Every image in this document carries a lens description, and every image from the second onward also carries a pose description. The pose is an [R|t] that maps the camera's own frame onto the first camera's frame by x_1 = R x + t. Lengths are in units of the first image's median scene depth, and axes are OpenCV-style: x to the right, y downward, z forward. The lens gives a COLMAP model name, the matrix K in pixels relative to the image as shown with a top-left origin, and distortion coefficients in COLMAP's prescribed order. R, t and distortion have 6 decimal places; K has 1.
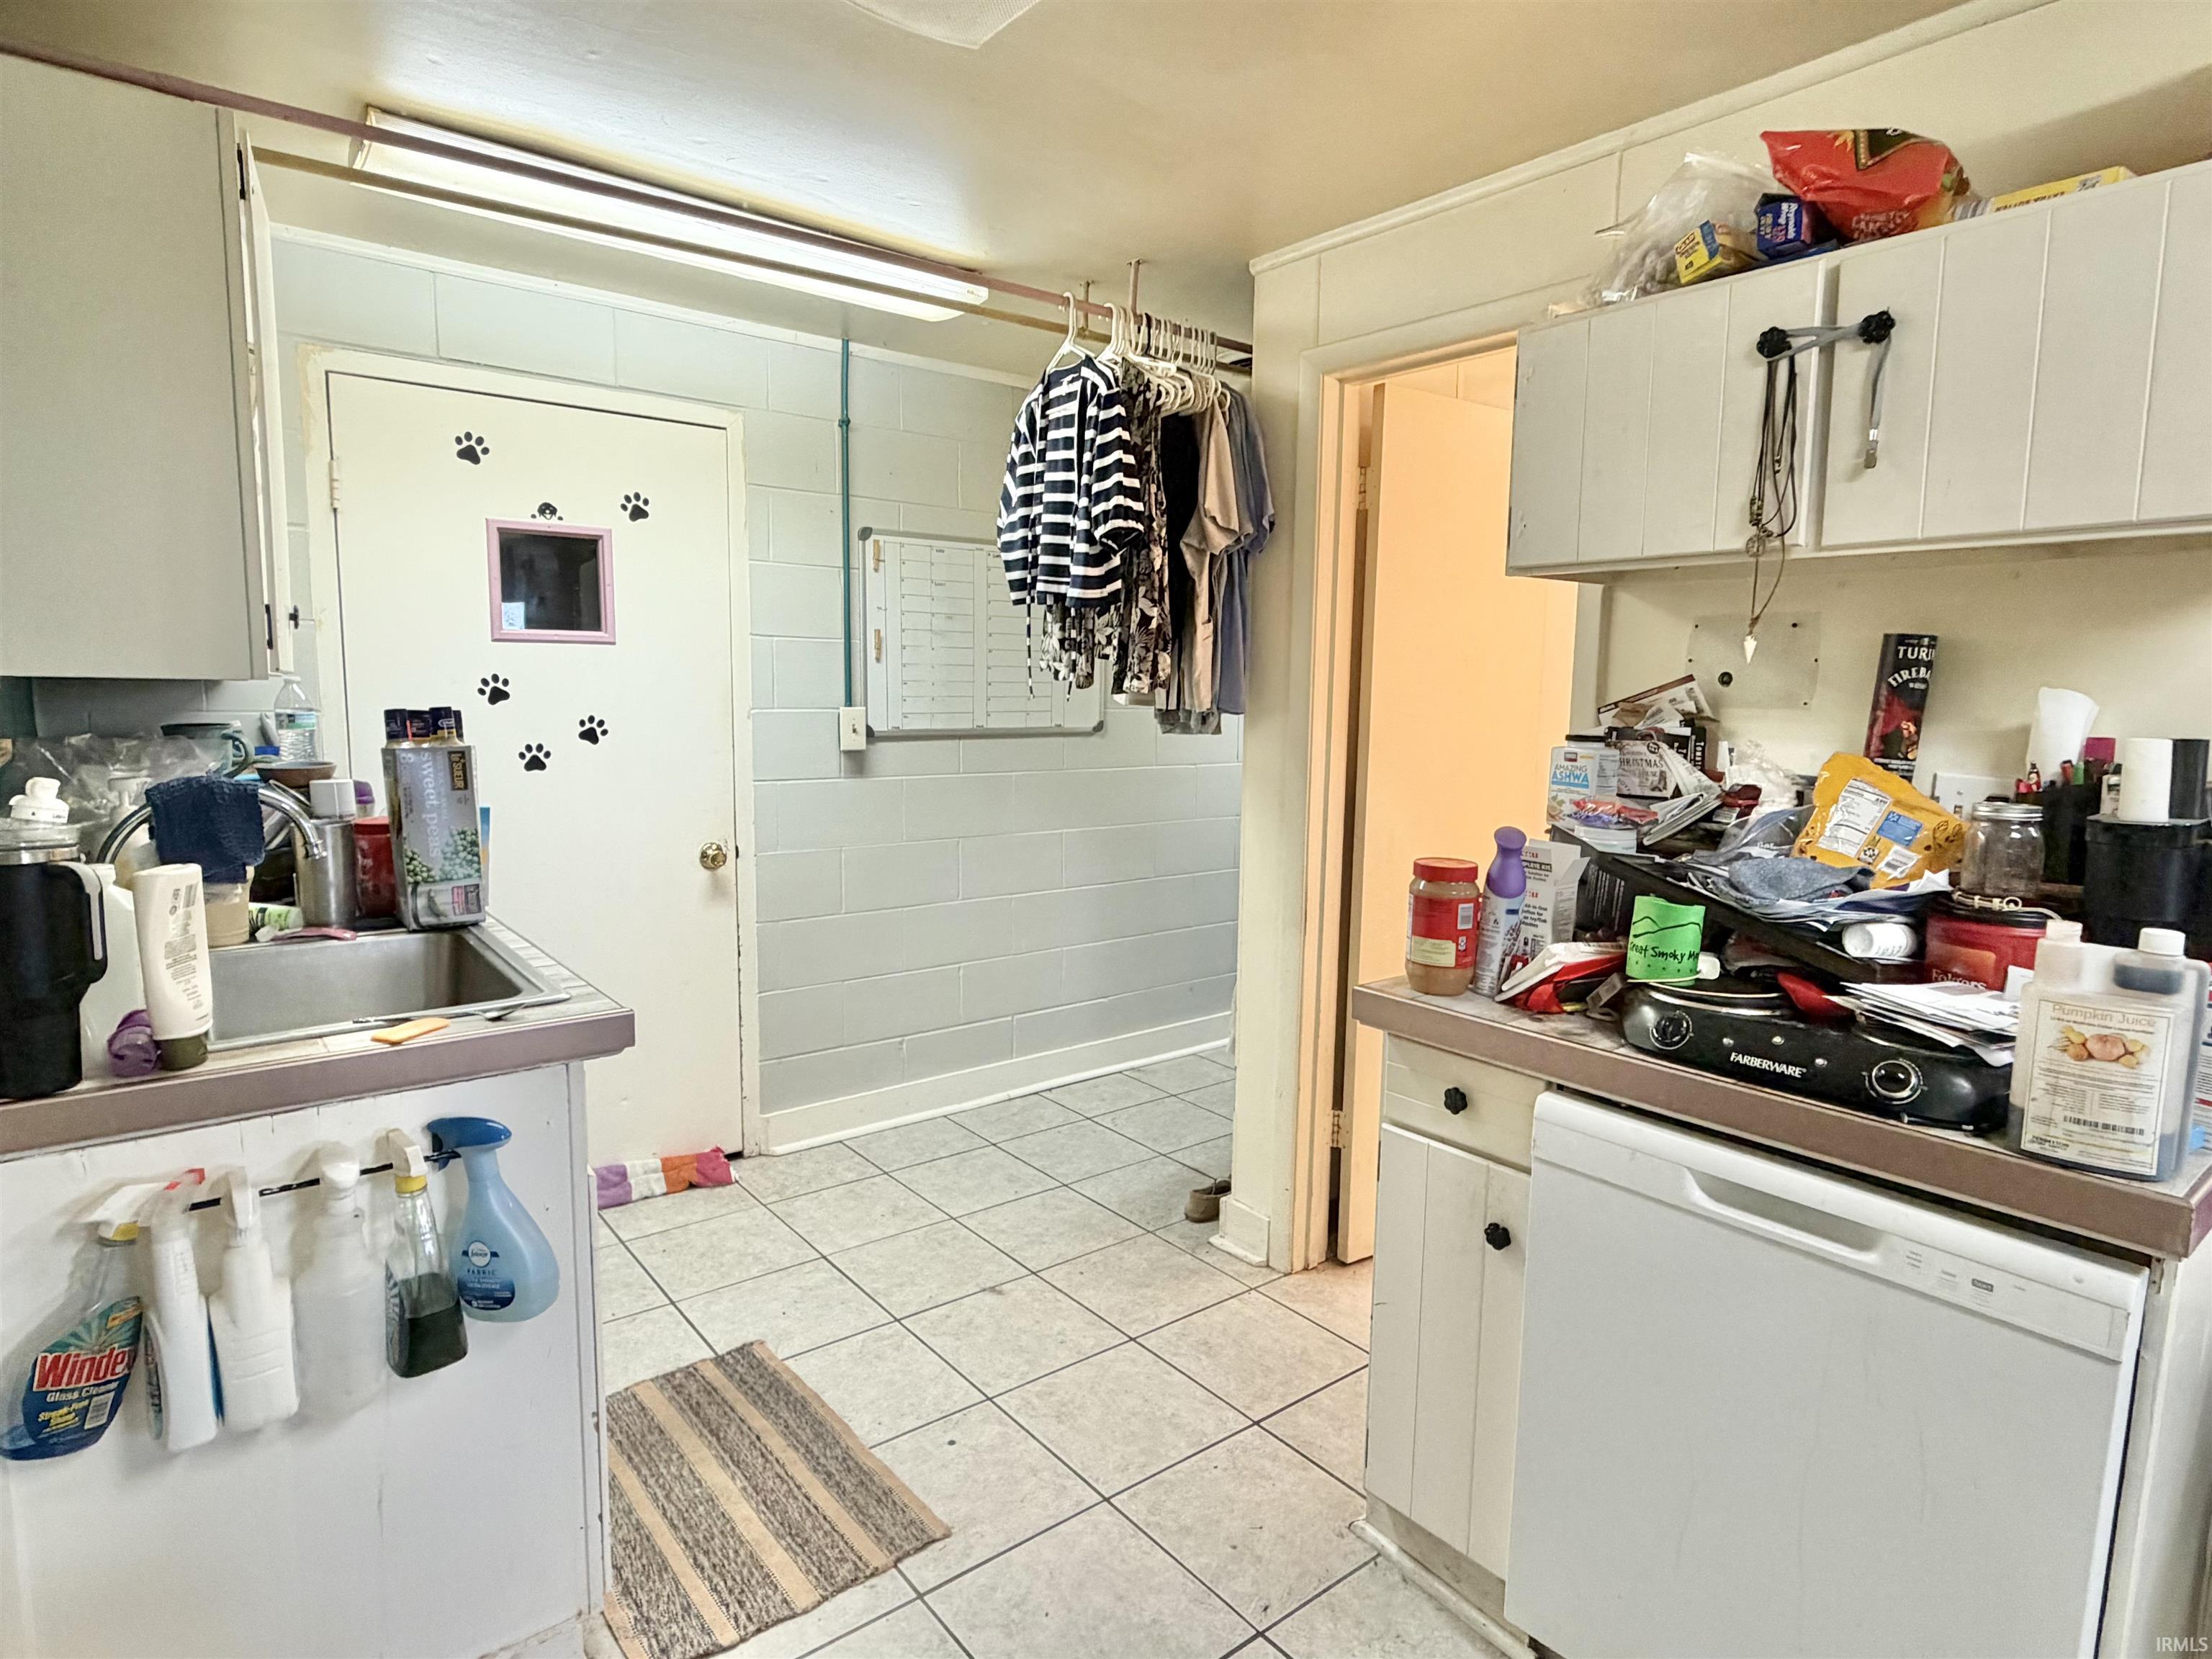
lens RADIAL K [[1204.9, 0, 1105.4], [0, 1204.9, 830.2], [0, 0, 1]] dist [0.005280, 0.000545]
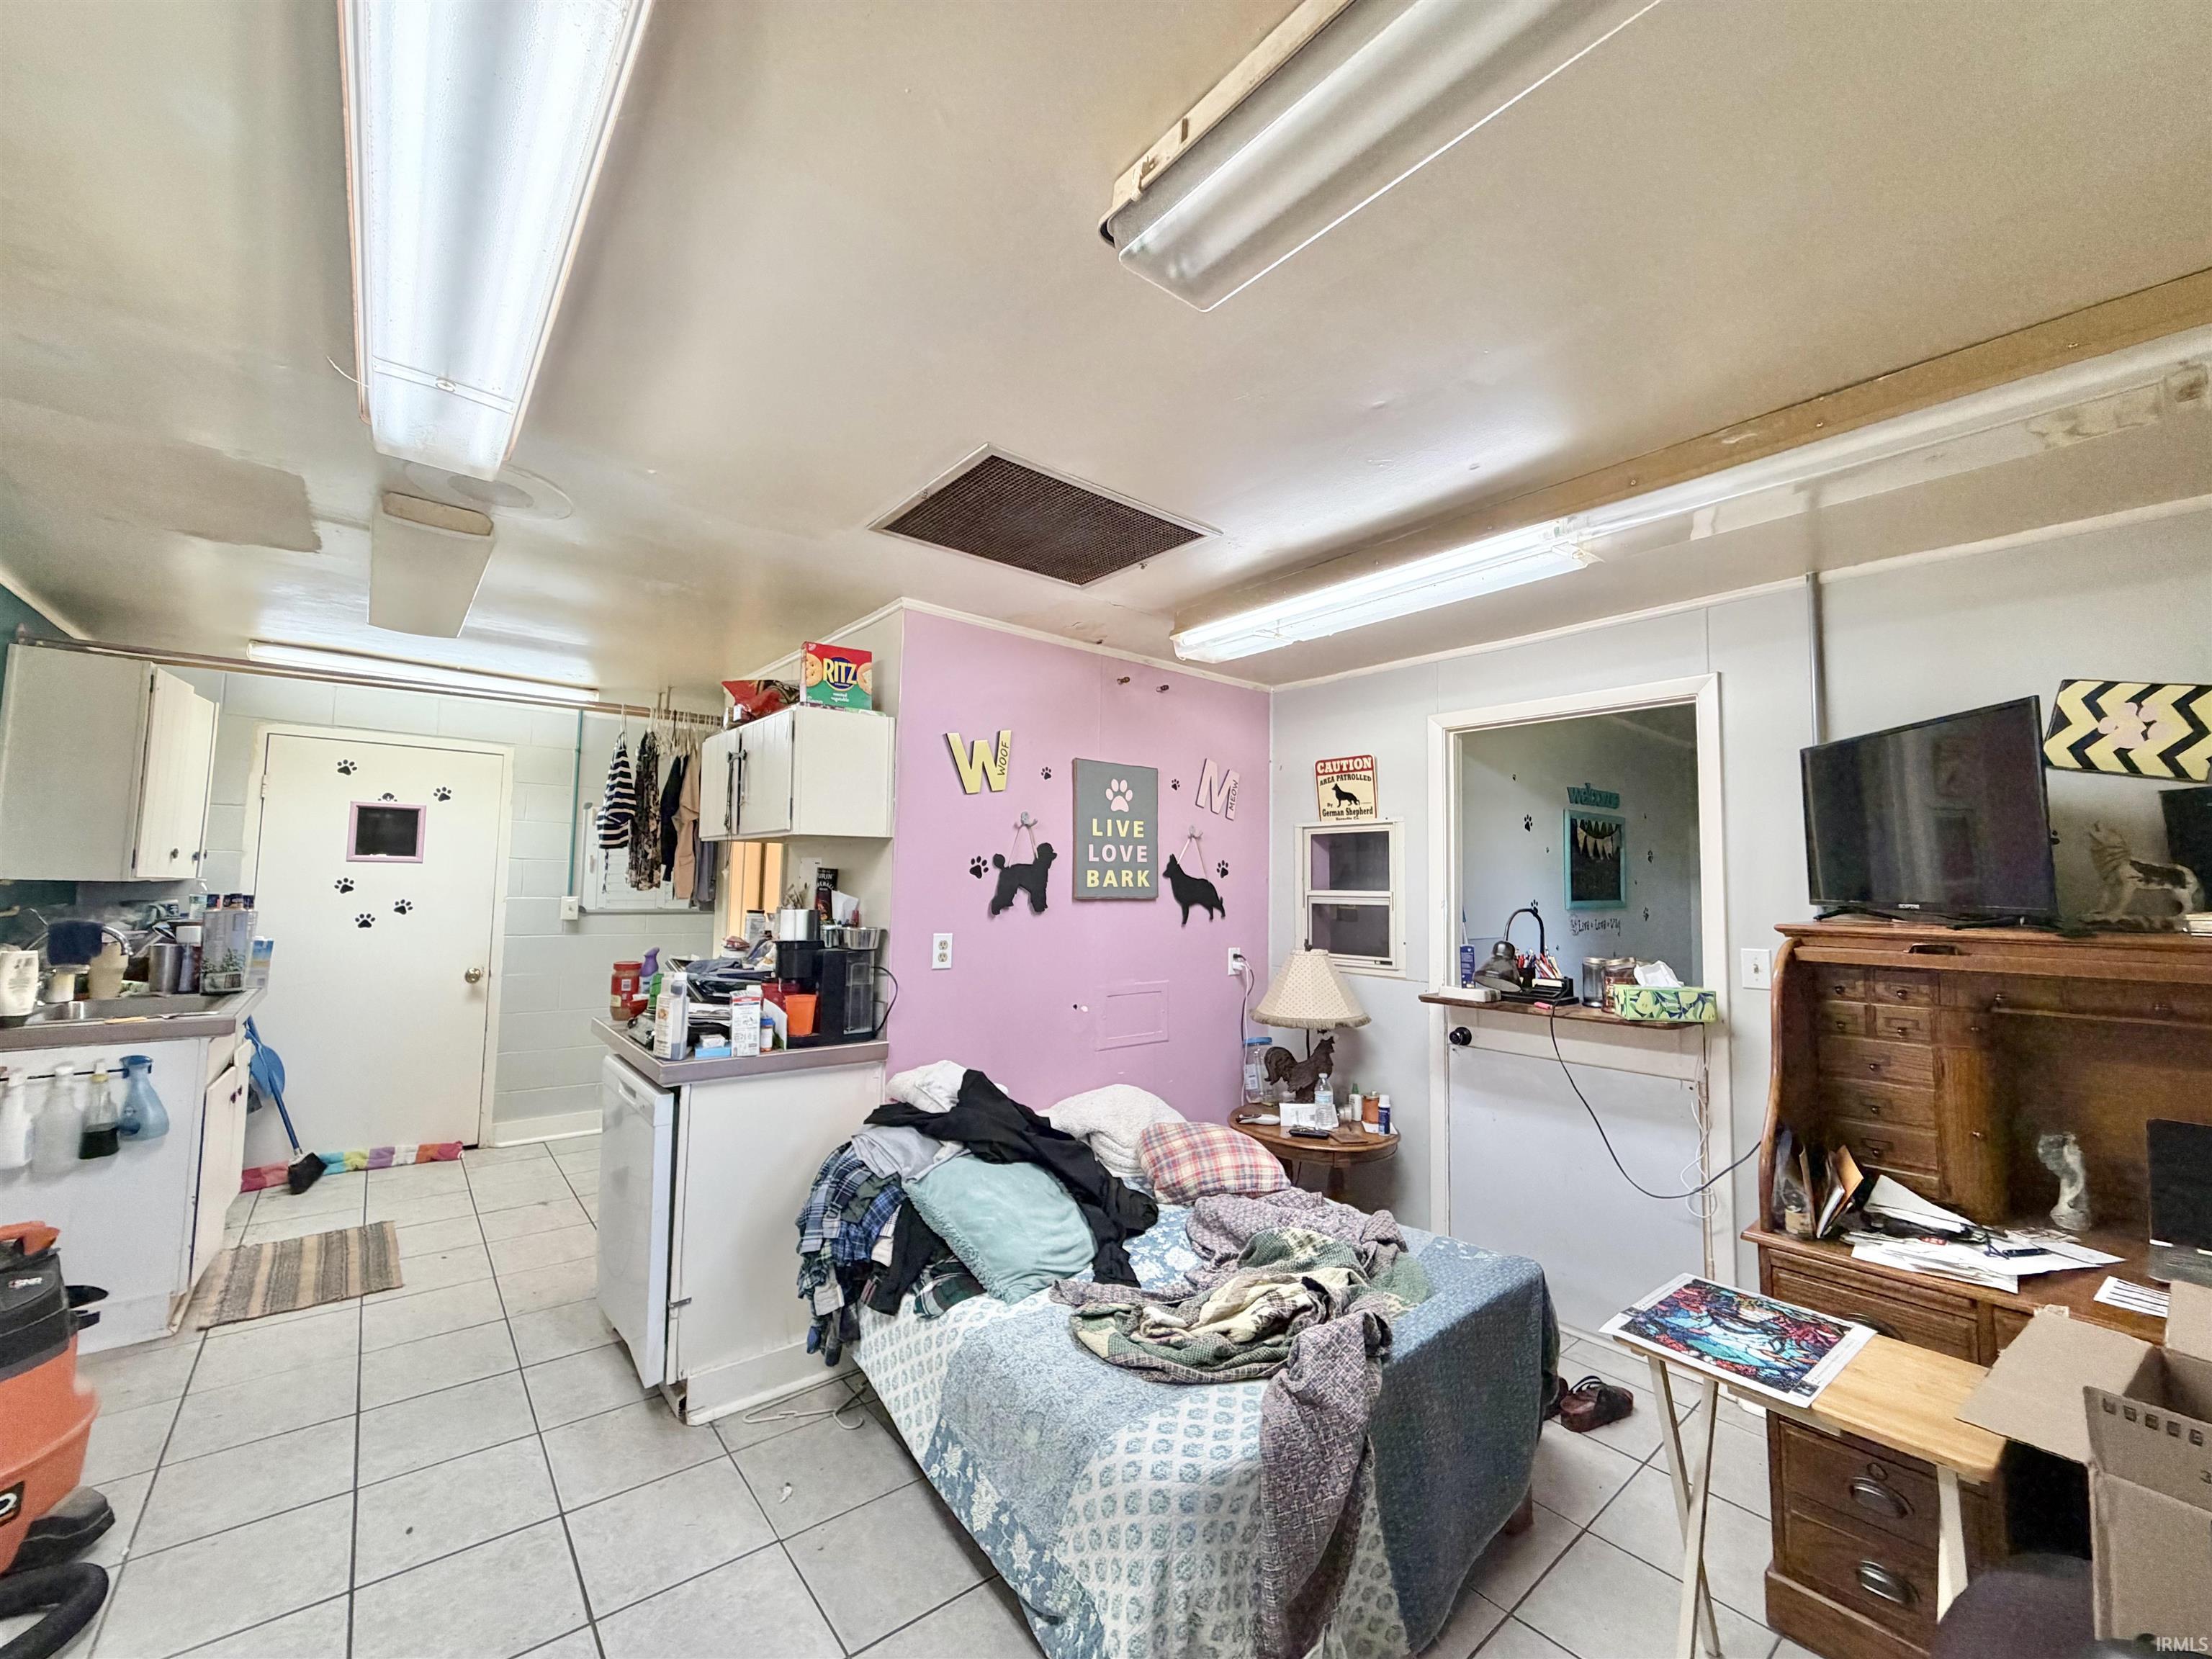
lens RADIAL K [[882.7, 0, 1103.0], [0, 882.7, 825.4], [0, 0, 1]] dist [0.001113, -0.000135]
pose [[0.999850, 0.008833, 0.014874, 0.851561], [-0.005925, 0.982675, -0.185244, 0.055819], [-0.016253, 0.185129, 0.982580, -0.546505]]
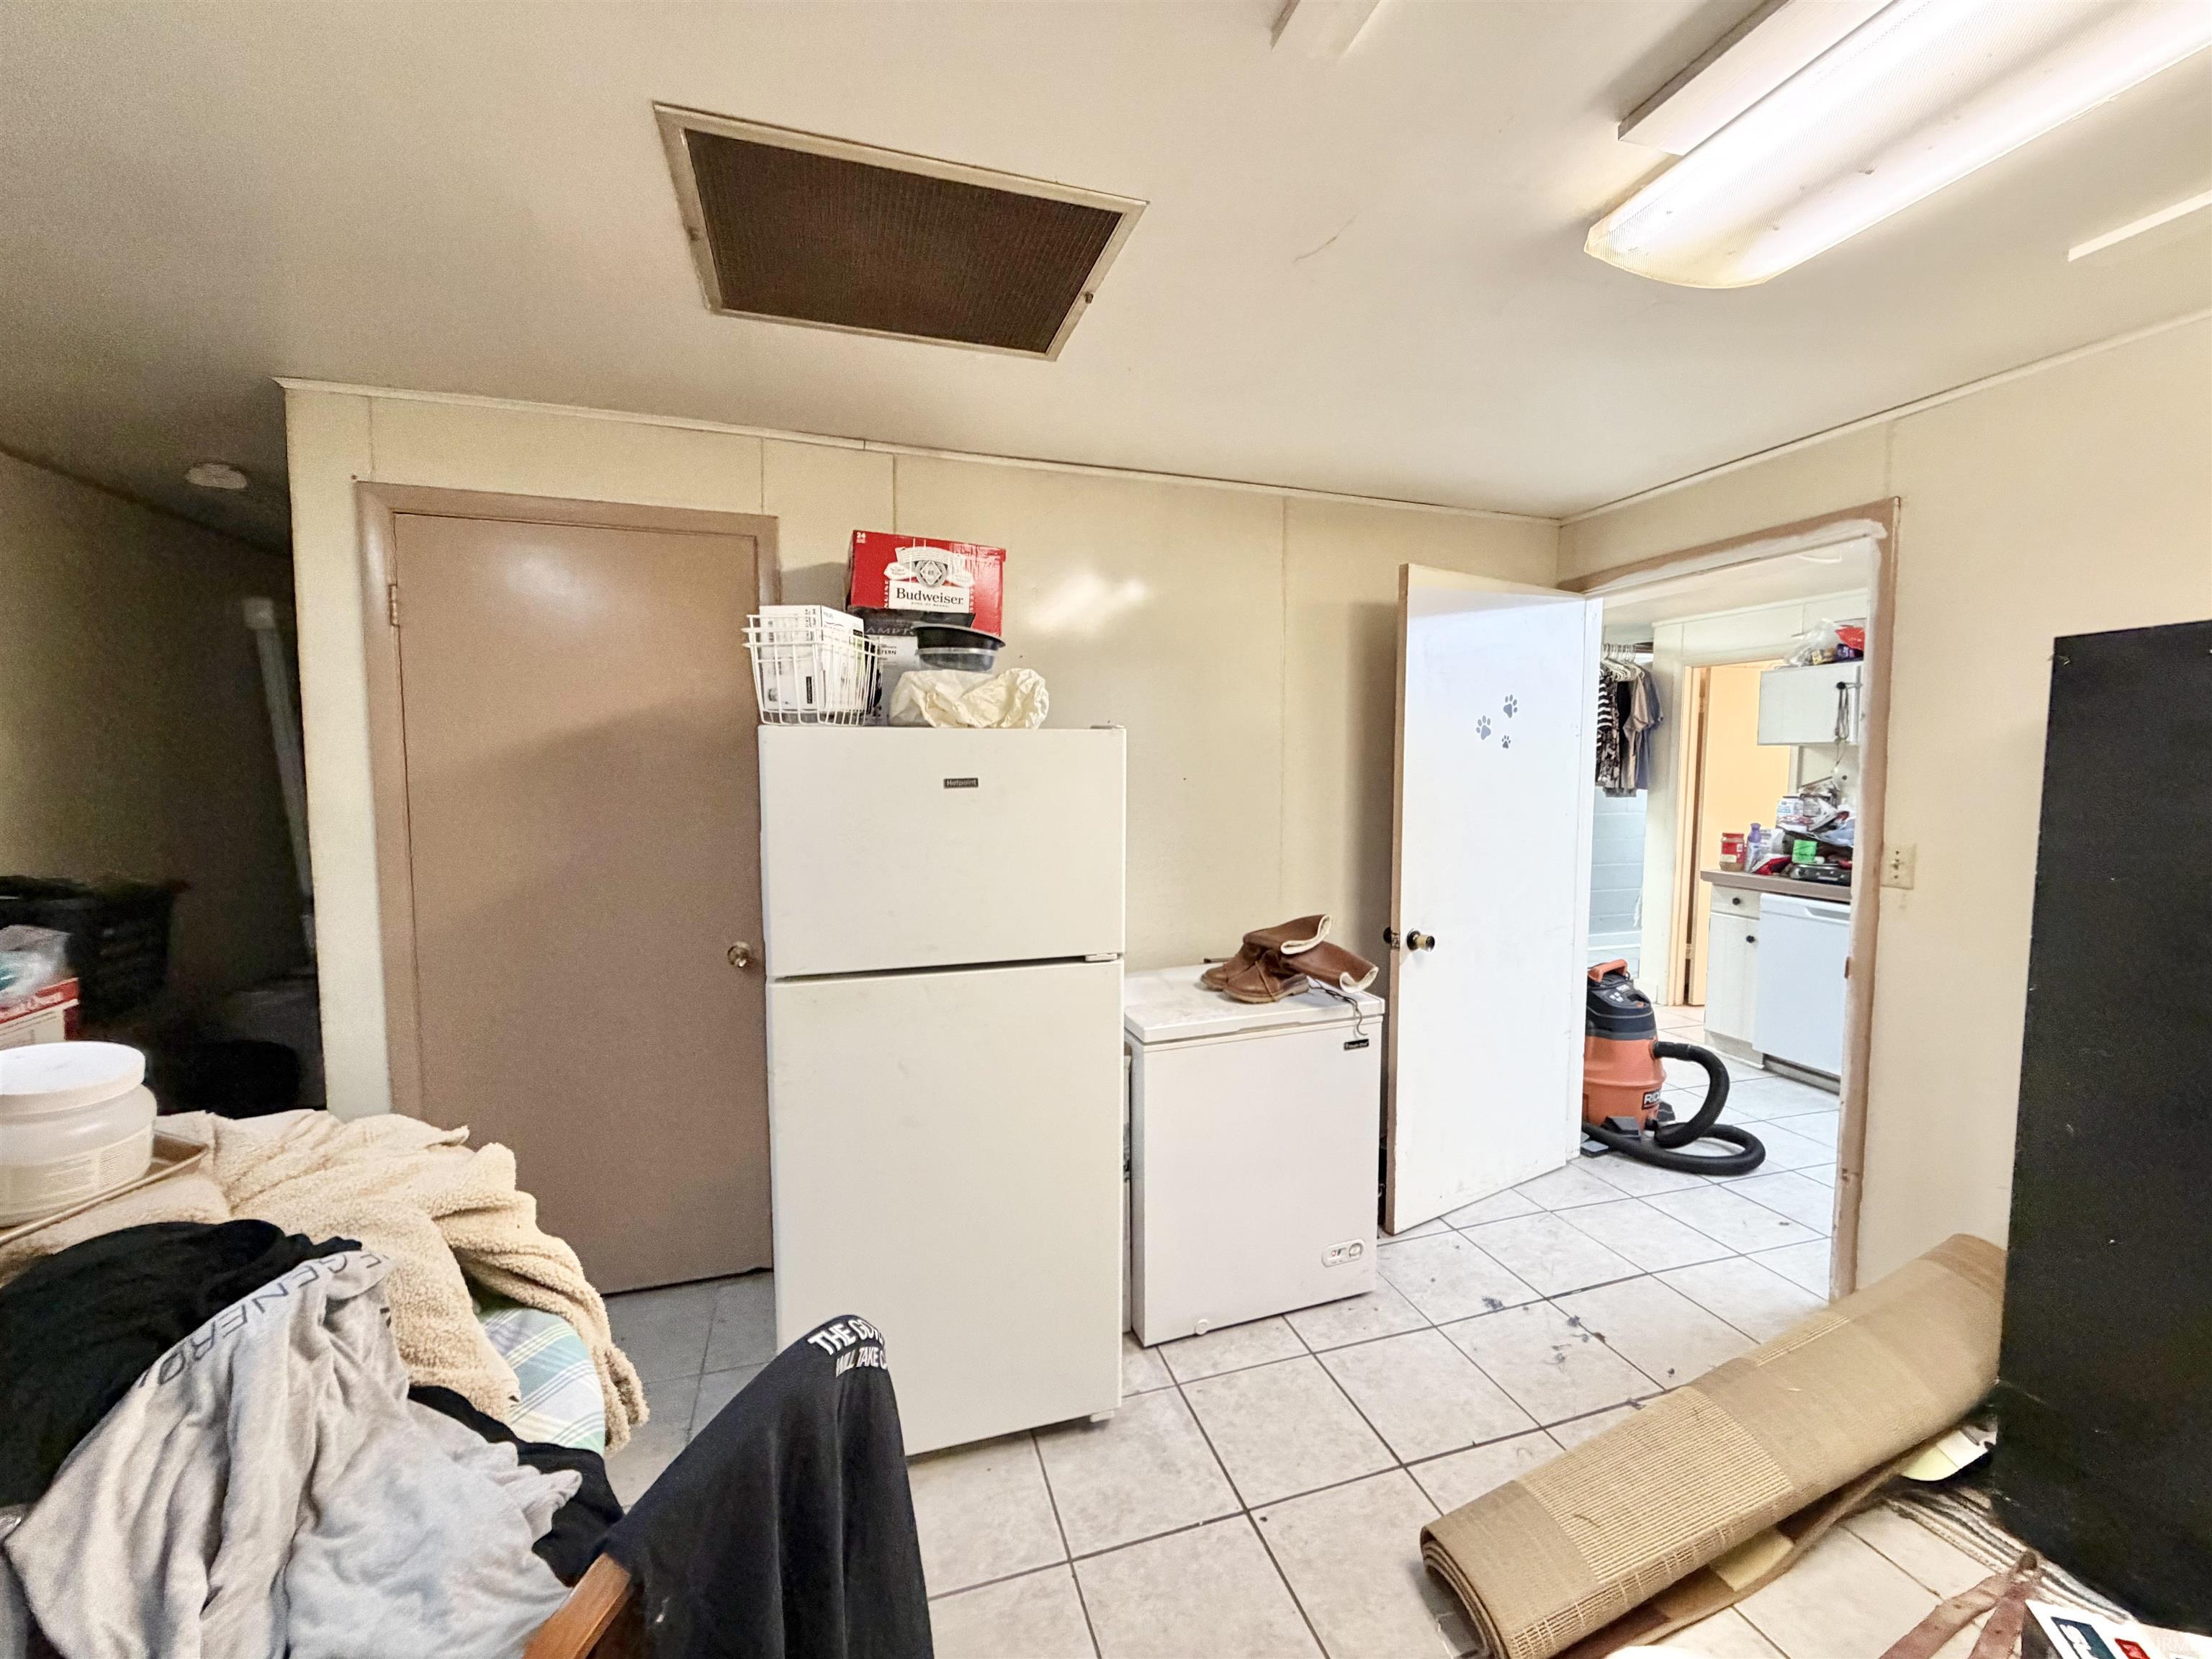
lens RADIAL K [[882.7, 0, 1097.4], [0, 882.7, 832.9], [0, 0, 1]] dist [0.001113, -0.000135]
pose [[0.929910, 0.012726, -0.367567, -0.337849], [-0.029757, 0.998728, -0.040704, 0.130502], [0.366582, 0.048789, 0.929106, -1.417895]]
